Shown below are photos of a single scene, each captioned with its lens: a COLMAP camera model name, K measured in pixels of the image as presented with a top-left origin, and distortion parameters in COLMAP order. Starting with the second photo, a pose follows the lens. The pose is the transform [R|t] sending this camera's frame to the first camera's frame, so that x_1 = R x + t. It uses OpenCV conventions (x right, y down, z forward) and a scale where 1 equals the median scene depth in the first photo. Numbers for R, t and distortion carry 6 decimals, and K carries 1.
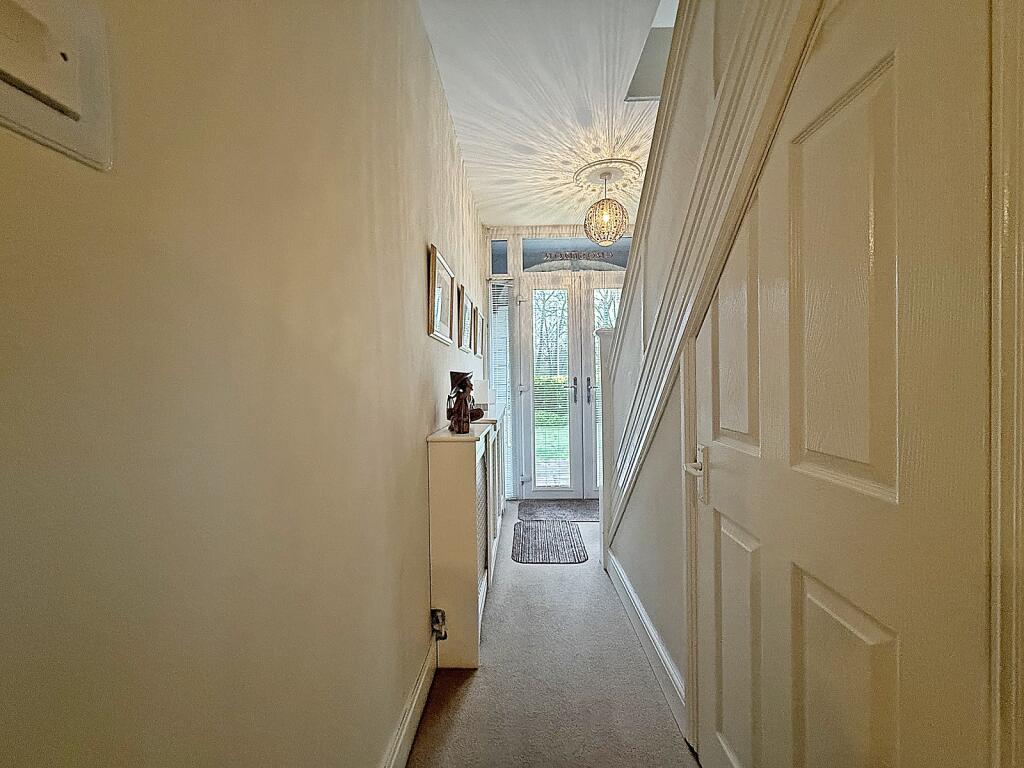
lens RADIAL K [[418.4, 0, 505.5], [0, 418.4, 382.1], [0, 0, 1]] dist [0.000430, 0.000265]
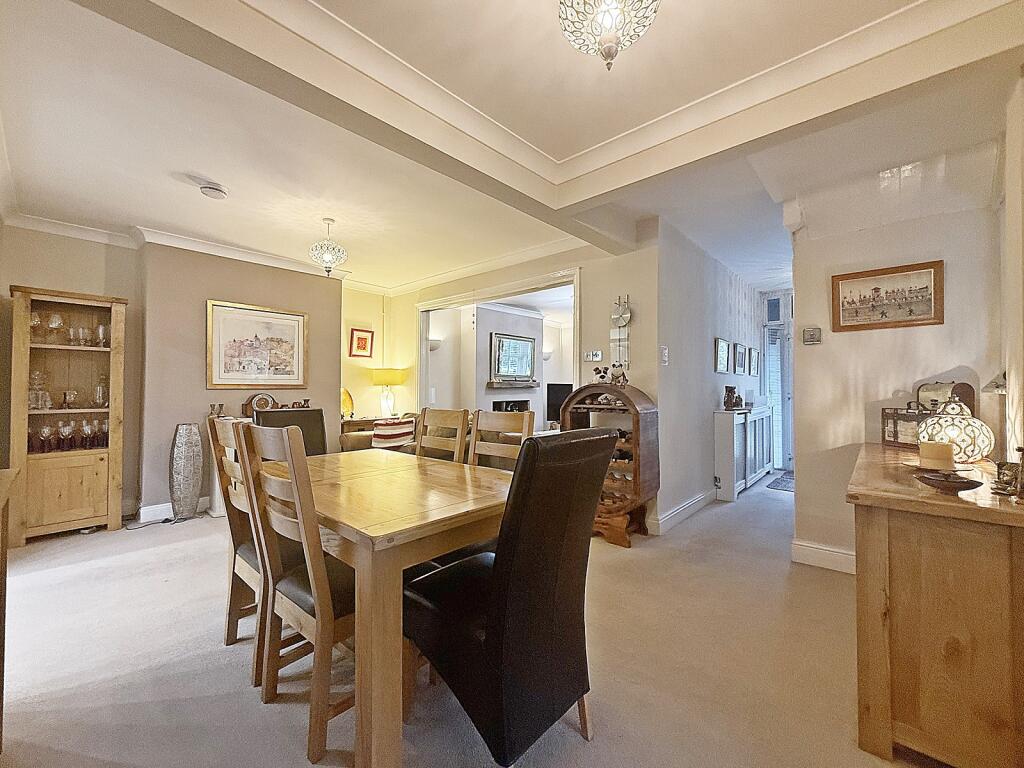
lens RADIAL K [[418.4, 0, 505.5], [0, 418.4, 382.1], [0, 0, 1]] dist [0.000430, 0.000265]
pose [[0.775206, 0.006780, -0.631672, 0.394707], [-0.024604, 0.999508, -0.019466, 0.030892], [0.631229, 0.030632, 0.774991, -1.610968]]
